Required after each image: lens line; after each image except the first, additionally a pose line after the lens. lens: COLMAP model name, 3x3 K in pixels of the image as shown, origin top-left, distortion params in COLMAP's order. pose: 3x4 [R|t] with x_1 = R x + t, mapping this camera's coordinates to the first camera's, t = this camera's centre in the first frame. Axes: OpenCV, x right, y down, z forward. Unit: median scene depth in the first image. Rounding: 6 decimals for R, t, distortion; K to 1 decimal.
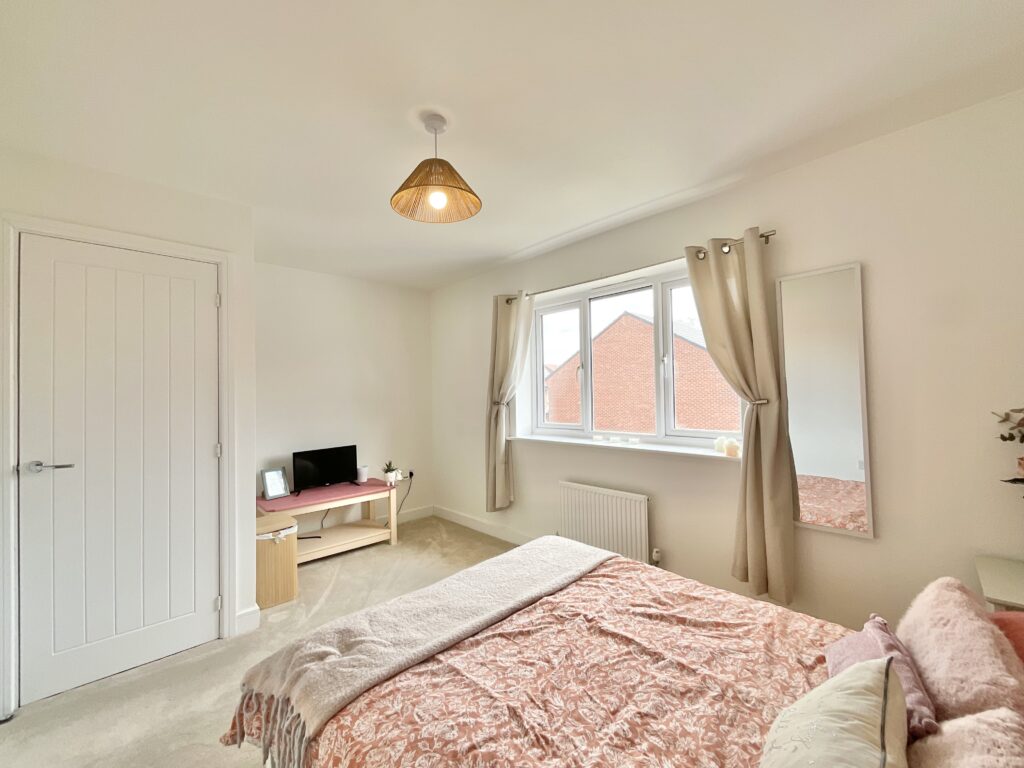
lens RADIAL K [[415.8, 0, 513.2], [0, 415.8, 384.8], [0, 0, 1]] dist [0.000246, -0.000073]
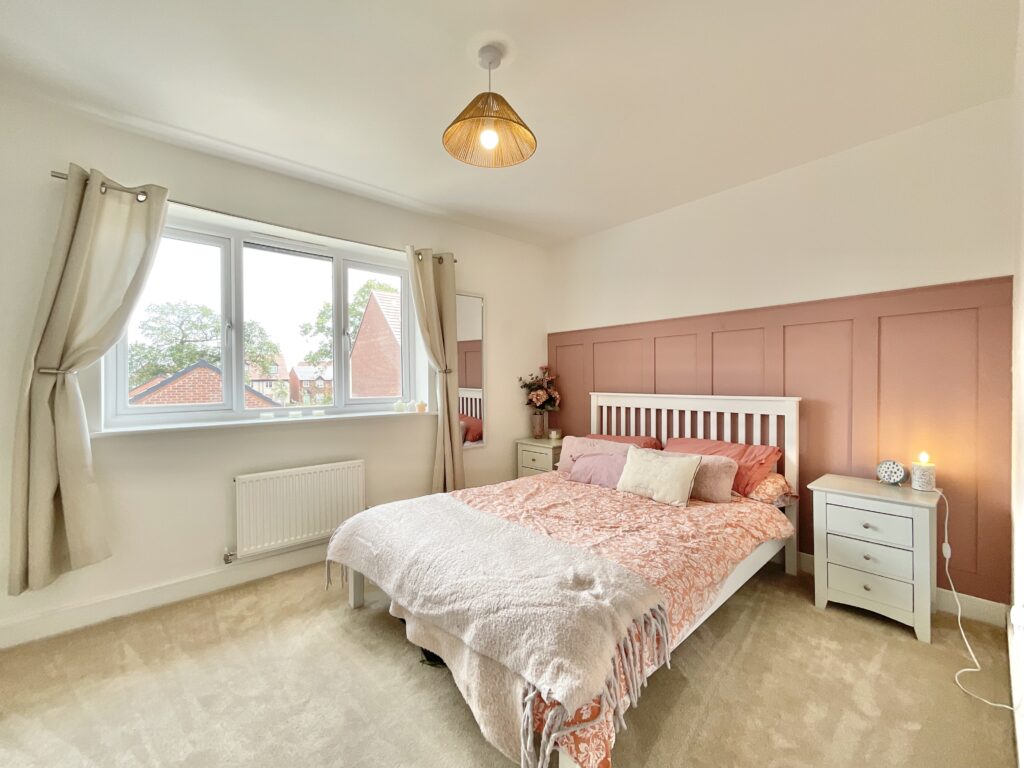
lens RADIAL K [[415.8, 0, 513.2], [0, 415.8, 384.8], [0, 0, 1]] dist [0.000246, -0.000073]
pose [[0.047531, 0.011042, 0.998809, -1.123399], [-0.010441, 0.999890, -0.010557, 0.131350], [-0.998815, -0.009927, 0.047641, 0.892886]]
